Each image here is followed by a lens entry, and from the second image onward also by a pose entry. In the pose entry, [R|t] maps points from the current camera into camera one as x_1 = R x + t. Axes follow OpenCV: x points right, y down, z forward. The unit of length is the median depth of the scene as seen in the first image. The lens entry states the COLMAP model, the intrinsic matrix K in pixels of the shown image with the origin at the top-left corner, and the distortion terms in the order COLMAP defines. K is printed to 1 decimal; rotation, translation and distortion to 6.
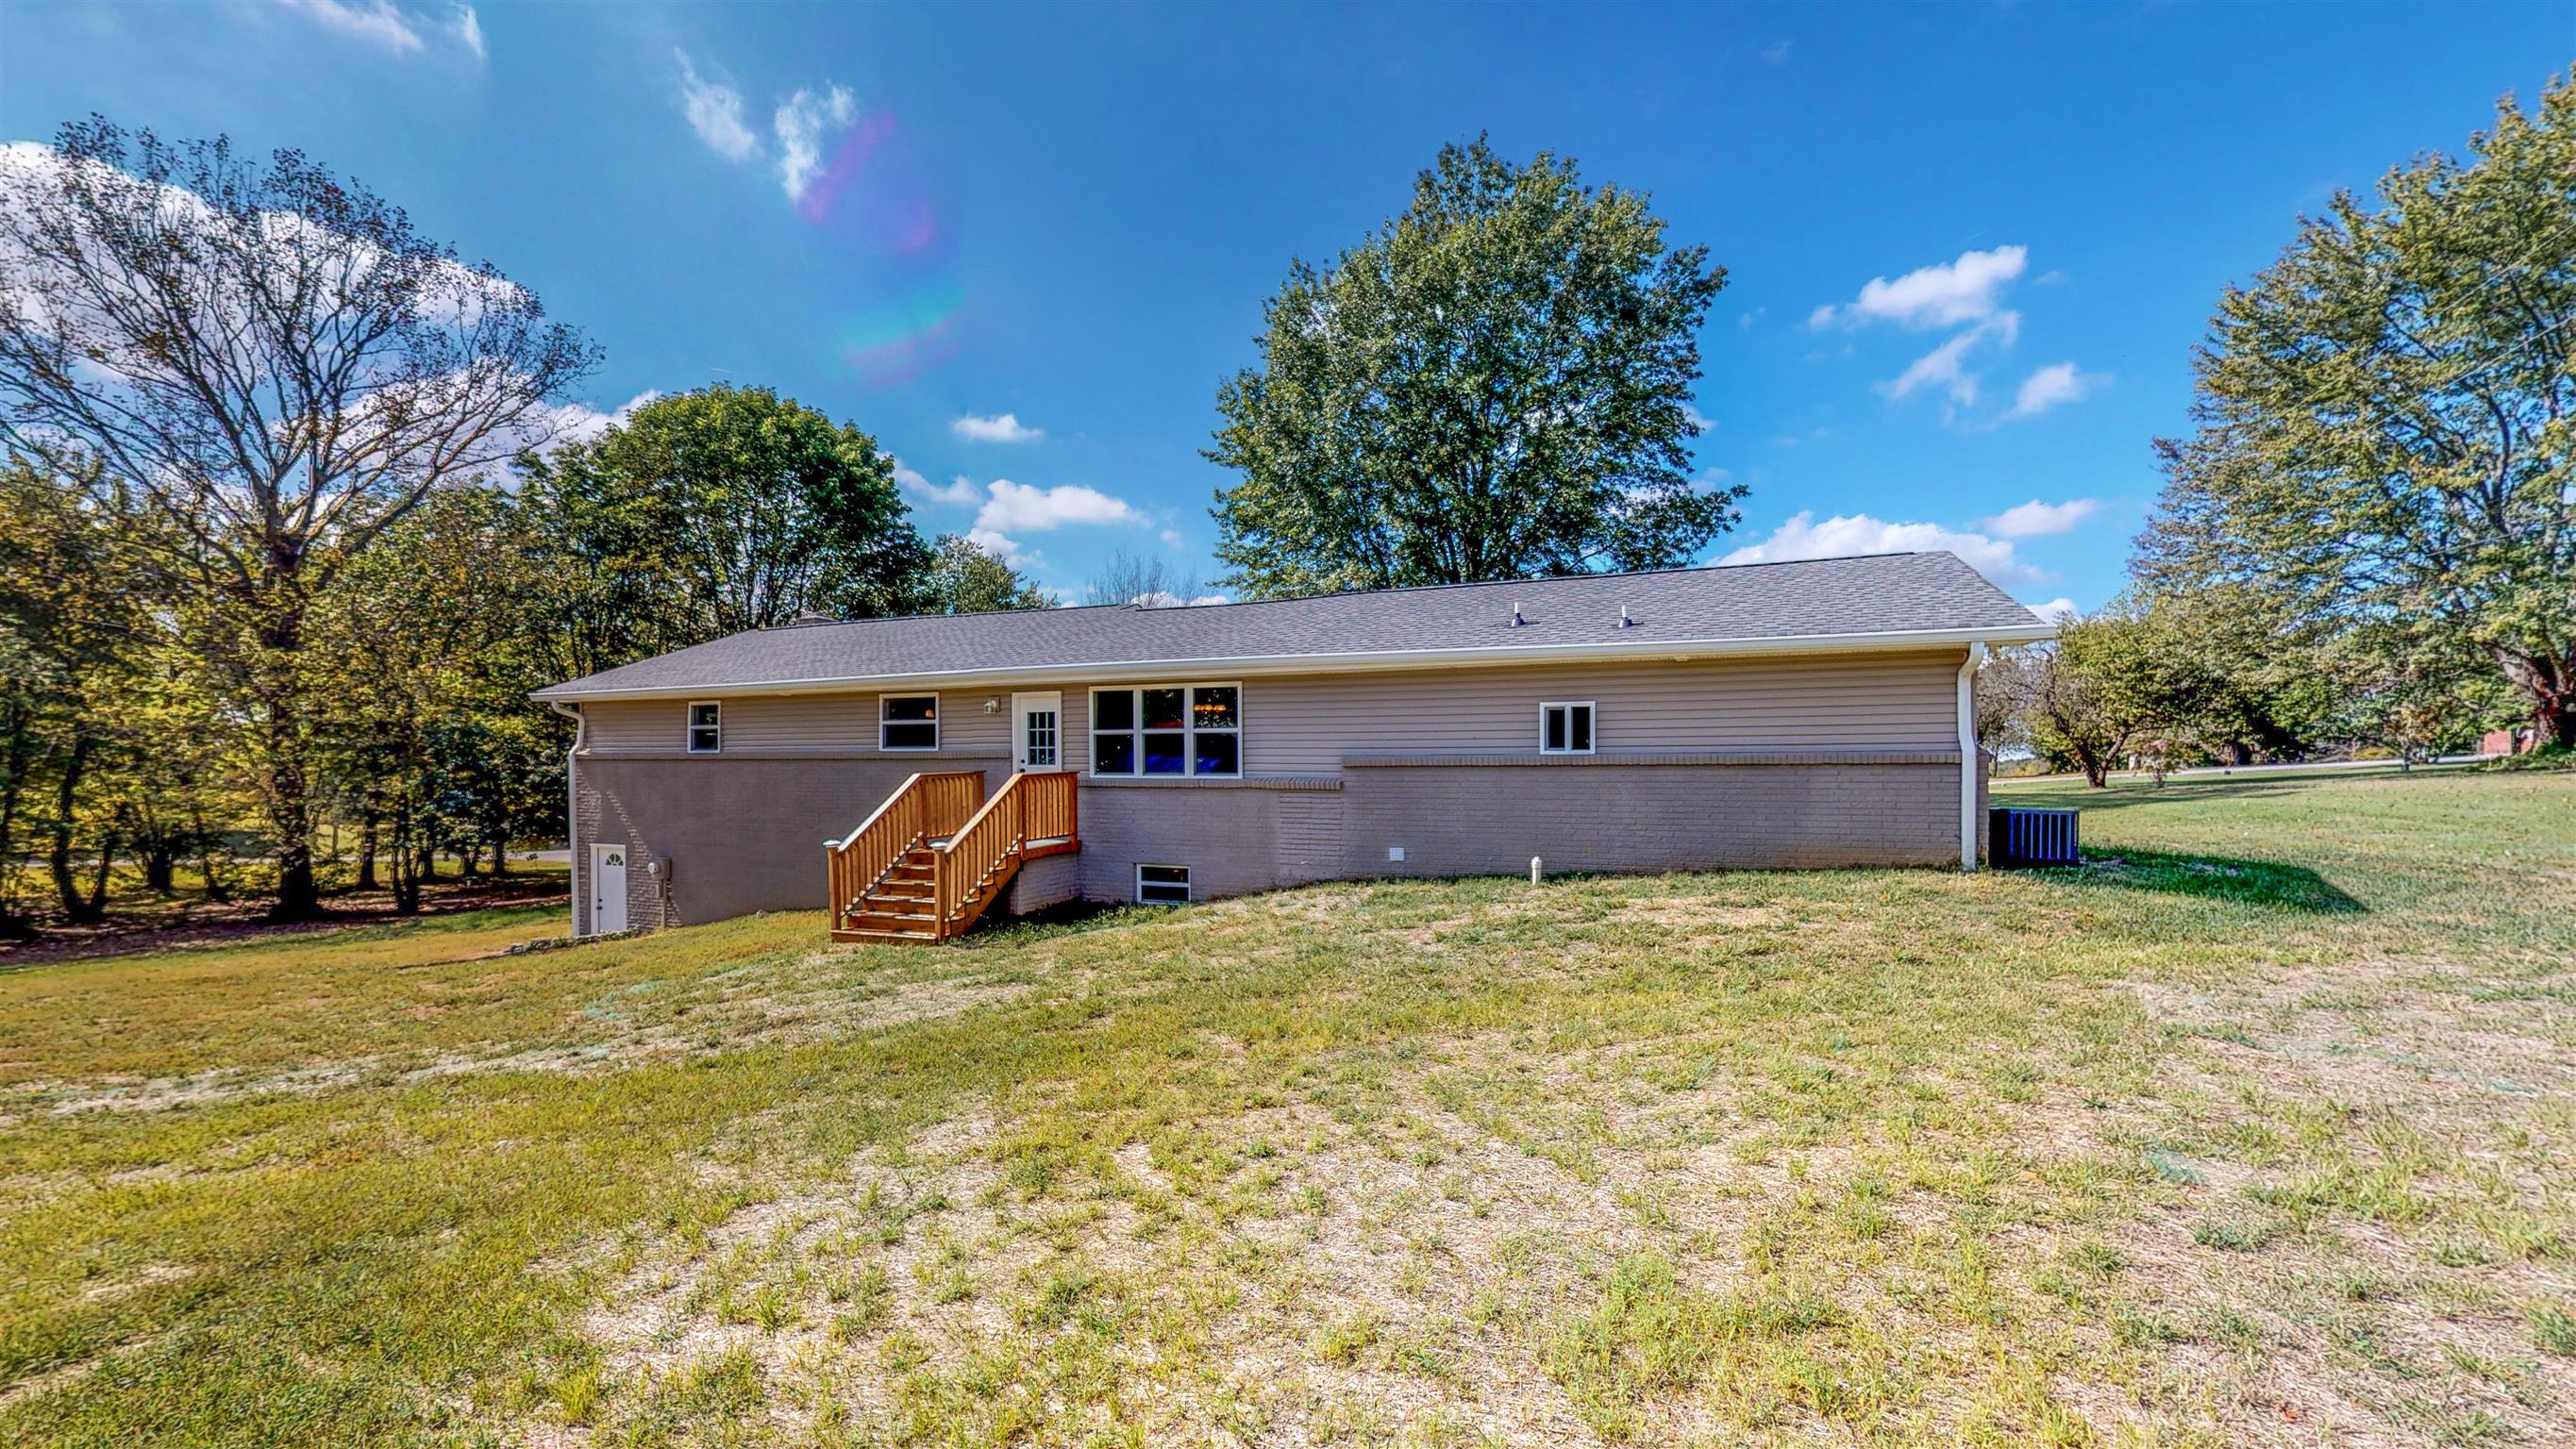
lens RADIAL K [[949.5, 0, 1286.3], [0, 949.5, 738.3], [0, 0, 1]] dist [0.000139, -0.000382]
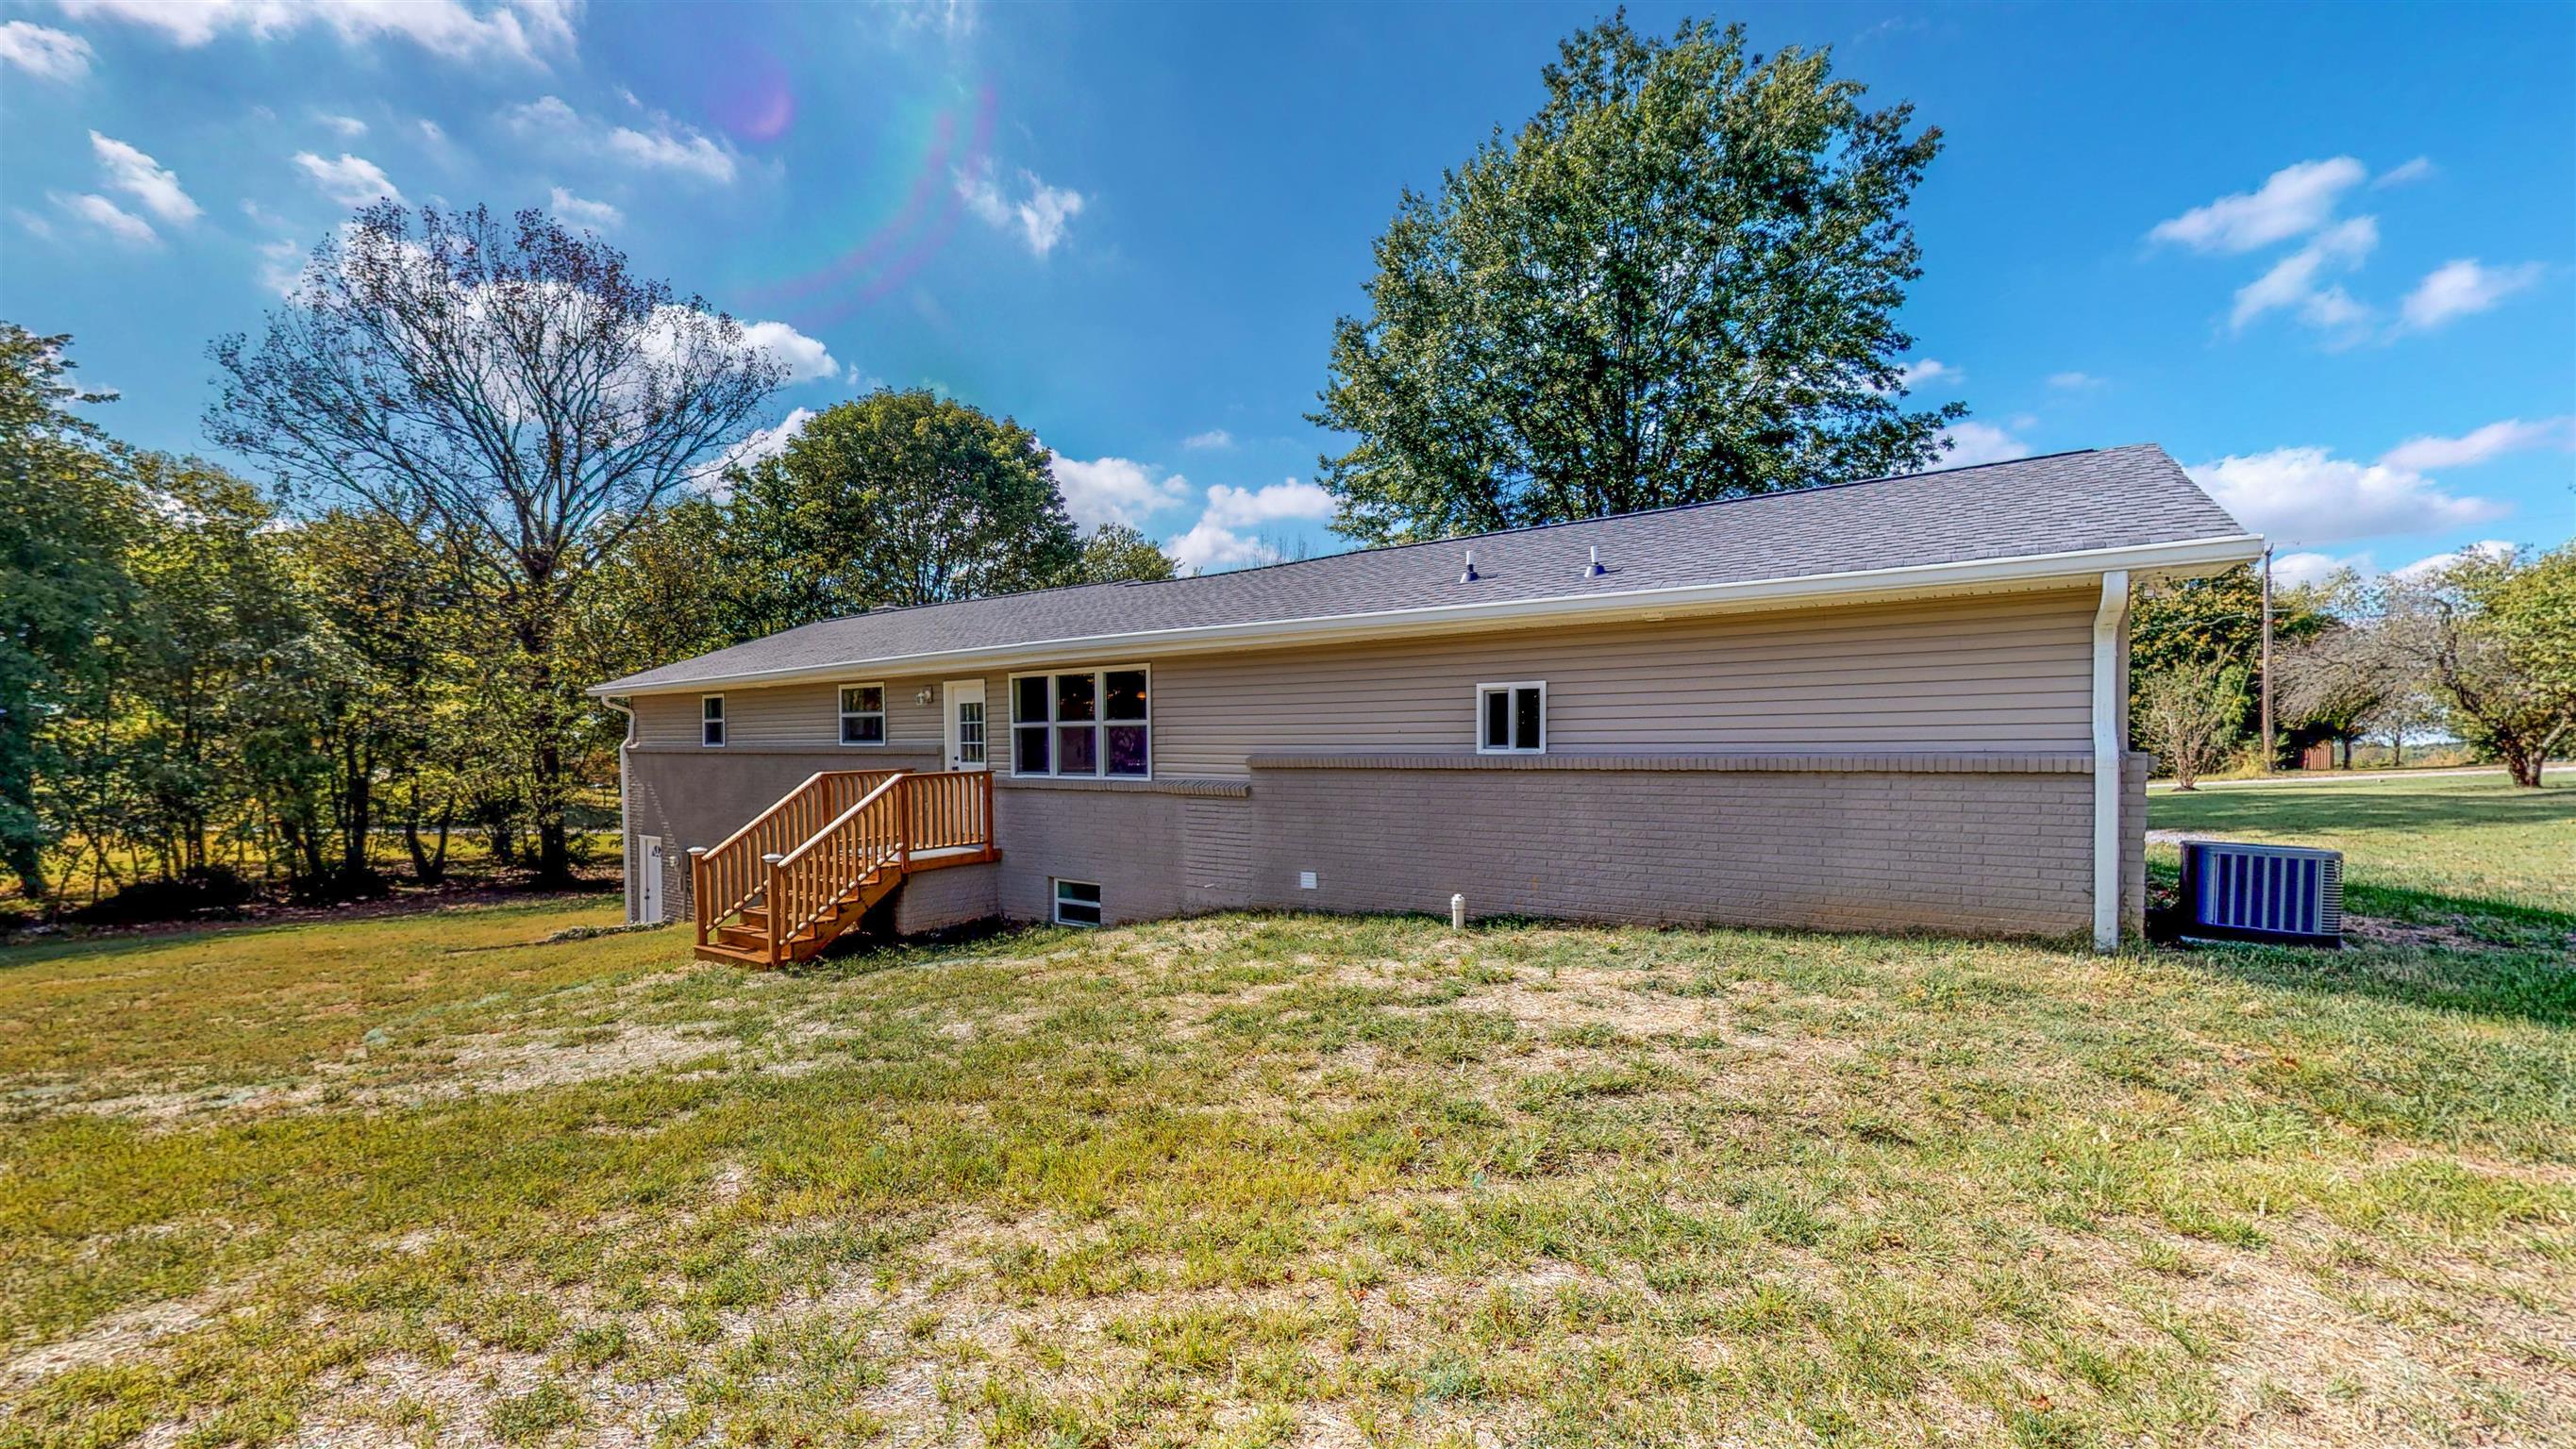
lens RADIAL K [[958.0, 0, 1287.4], [0, 958.0, 742.9], [0, 0, 1]] dist [0.000762, -0.000163]
pose [[0.975318, -0.001647, -0.220799, 0.227070], [0.006315, 0.999771, 0.020436, -0.006302], [0.220714, -0.021326, 0.975105, 0.189748]]
